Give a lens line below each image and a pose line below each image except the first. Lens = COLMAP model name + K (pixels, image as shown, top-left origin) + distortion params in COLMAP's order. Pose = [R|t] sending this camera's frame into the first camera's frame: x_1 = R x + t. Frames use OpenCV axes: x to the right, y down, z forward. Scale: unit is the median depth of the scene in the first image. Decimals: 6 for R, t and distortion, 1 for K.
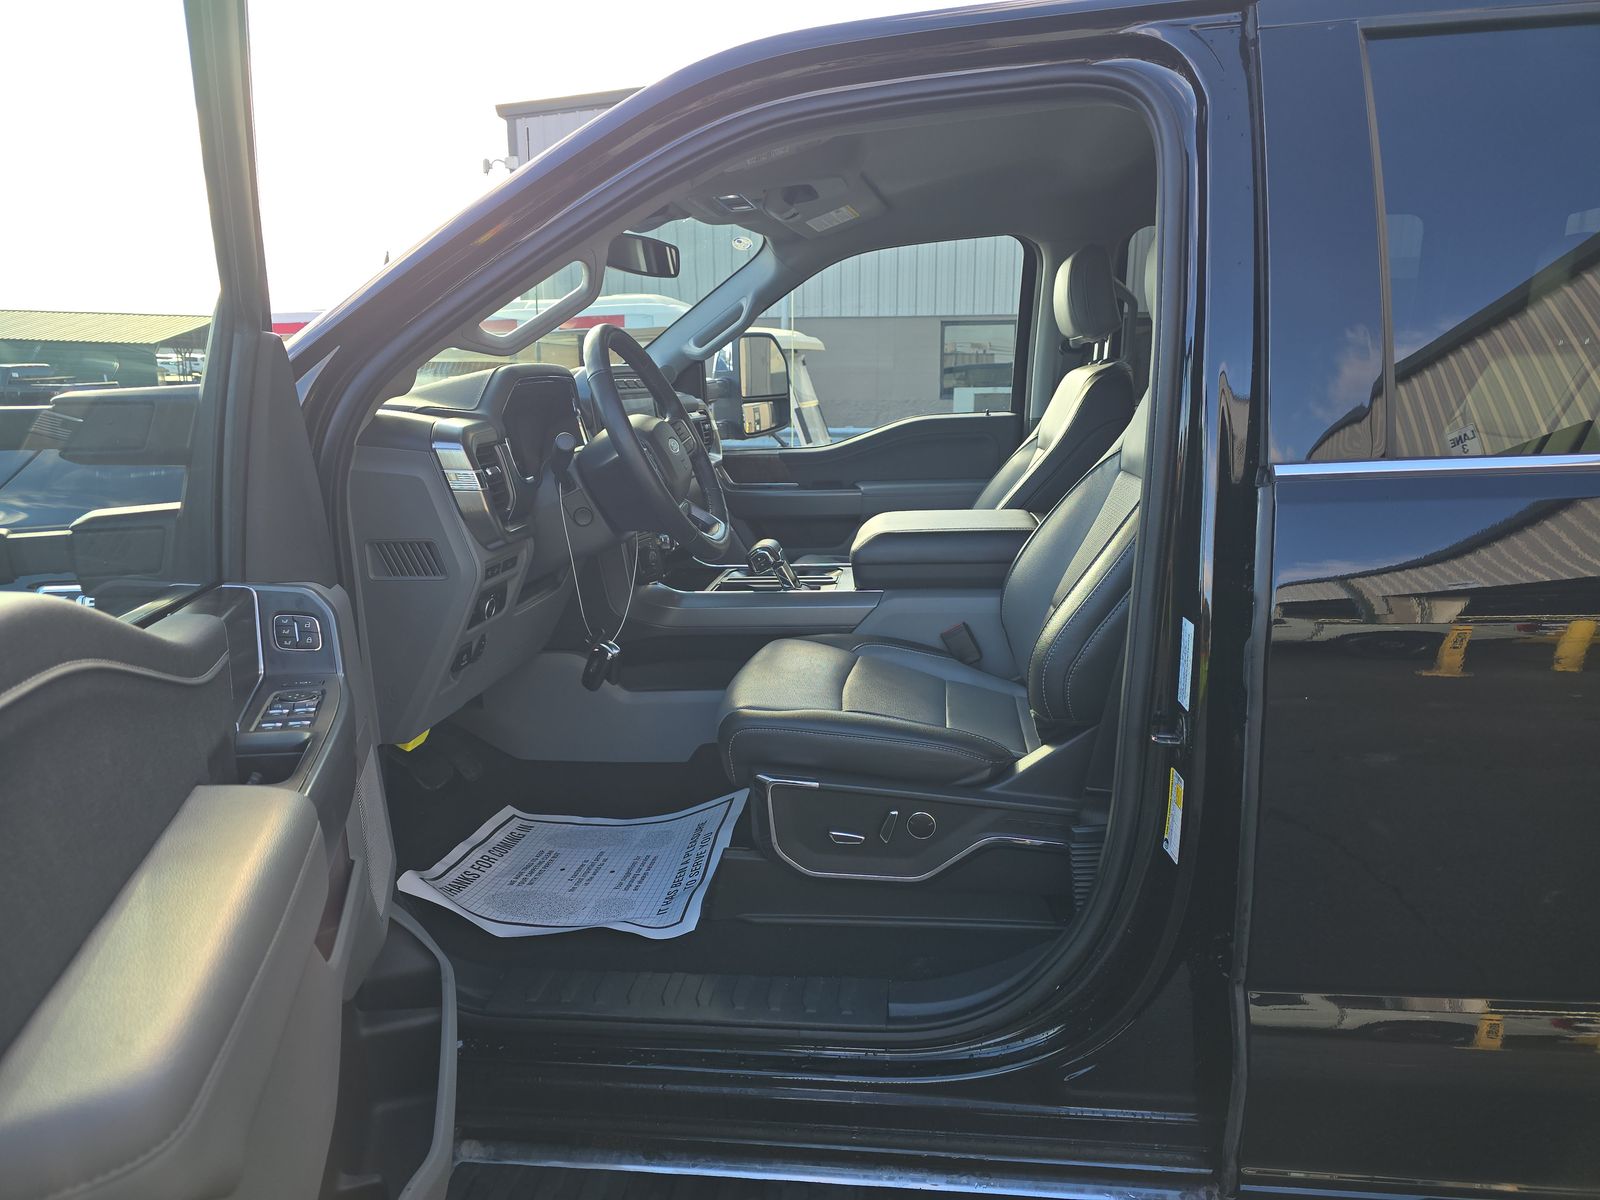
lens RADIAL K [[1077.8, 0, 800.2], [0, 1077.8, 597.5], [0, 0, 1]] dist [-0.003272, -0.001061]
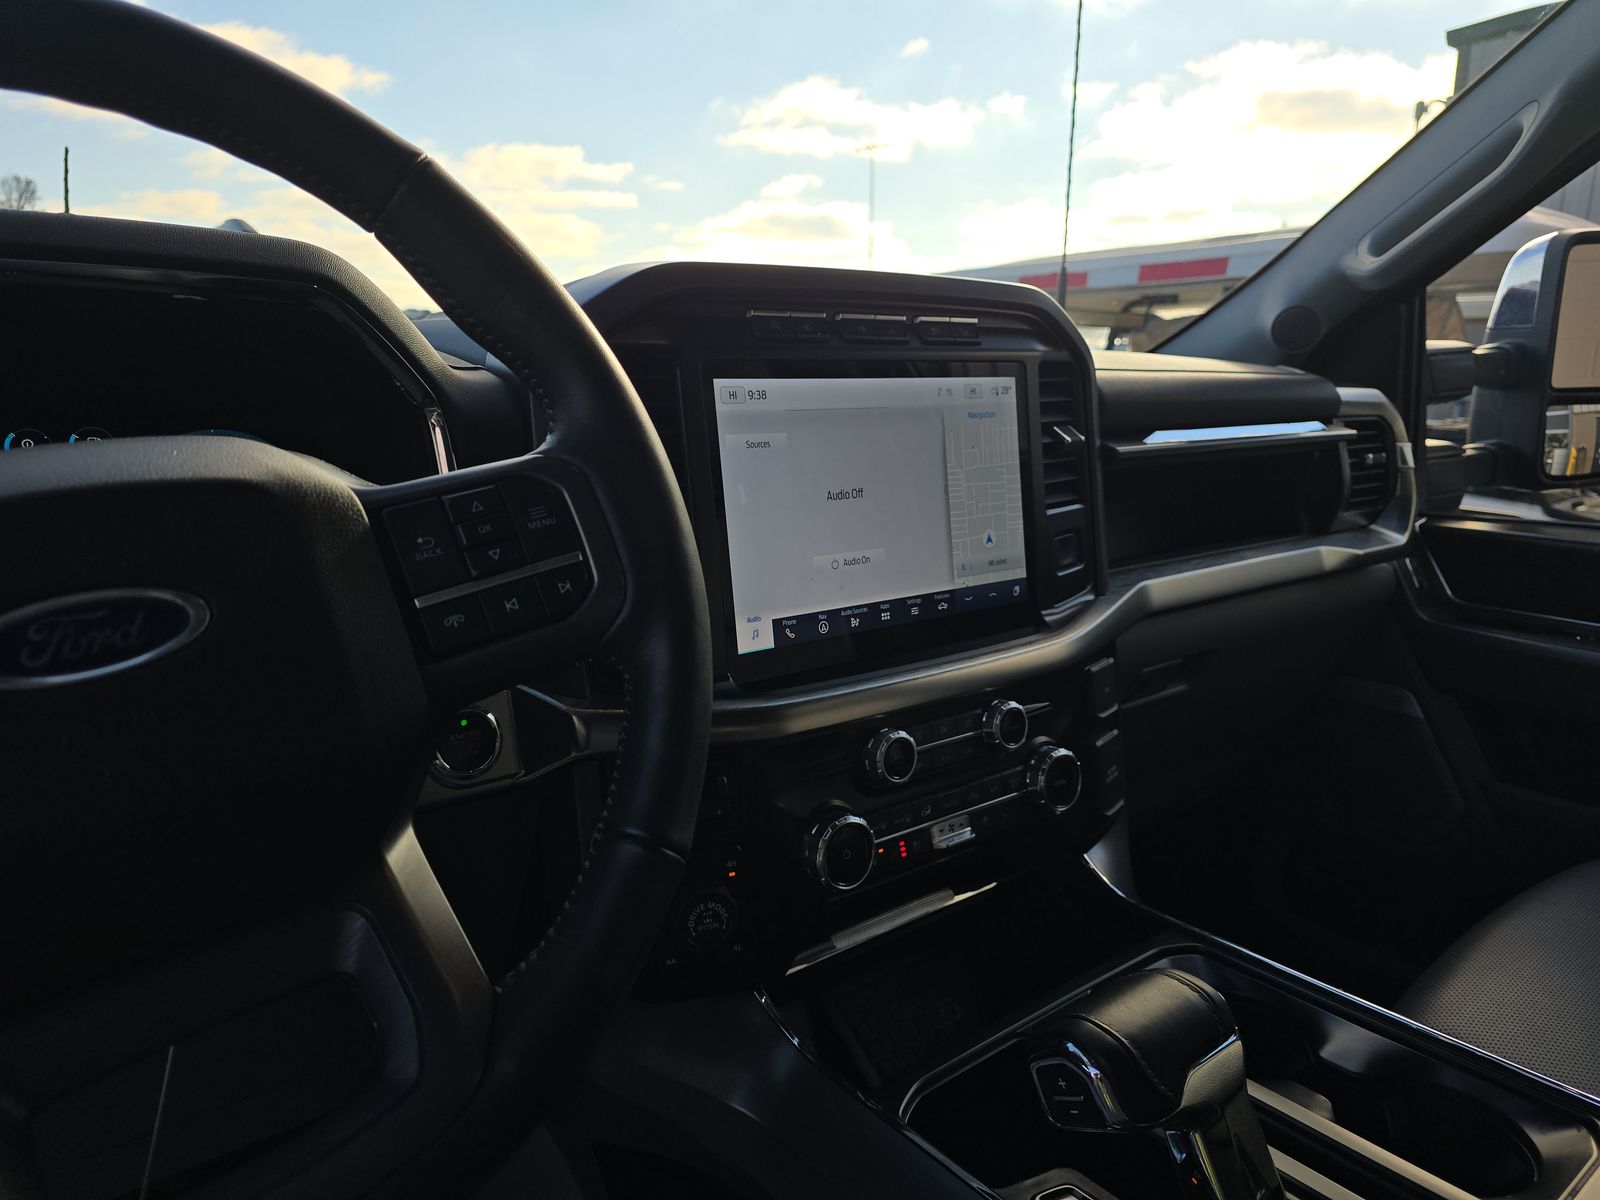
lens RADIAL K [[1077.8, 0, 800.4], [0, 1077.8, 600.4], [0, 0, 1]] dist [-0.003272, -0.001061]
pose [[0.702700, 0.155005, -0.694397, 0.043500], [-0.146760, 0.986569, 0.071709, -0.096405], [0.696186, 0.051519, 0.716010, 0.525311]]
